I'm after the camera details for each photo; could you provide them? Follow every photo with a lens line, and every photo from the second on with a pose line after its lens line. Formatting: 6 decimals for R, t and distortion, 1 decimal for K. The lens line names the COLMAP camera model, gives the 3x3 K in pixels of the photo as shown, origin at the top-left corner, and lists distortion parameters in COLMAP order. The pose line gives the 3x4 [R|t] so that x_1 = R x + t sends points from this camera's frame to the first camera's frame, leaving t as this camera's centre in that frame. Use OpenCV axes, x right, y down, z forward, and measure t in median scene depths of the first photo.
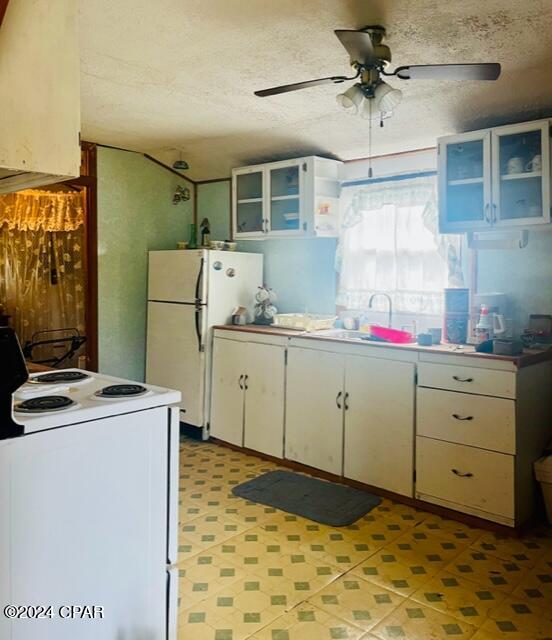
lens RADIAL K [[554.2, 0, 275.0], [0, 554.2, 273.8], [0, 0, 1]] dist [0.012744, -0.004644]
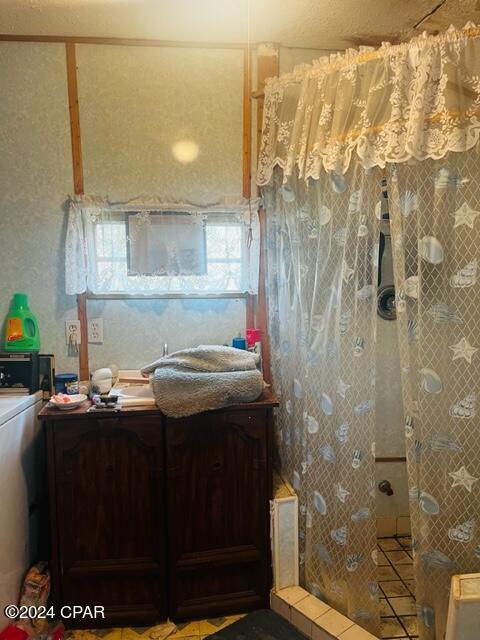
lens RADIAL K [[477.7, 0, 236.6], [0, 477.7, 332.1], [0, 0, 1]] dist [0.067113, -0.104702]
pose [[0.757181, 0.078763, -0.648439, -0.359359], [-0.012963, 0.994320, 0.105638, -0.014400], [0.653076, -0.071581, 0.753902, 0.933625]]
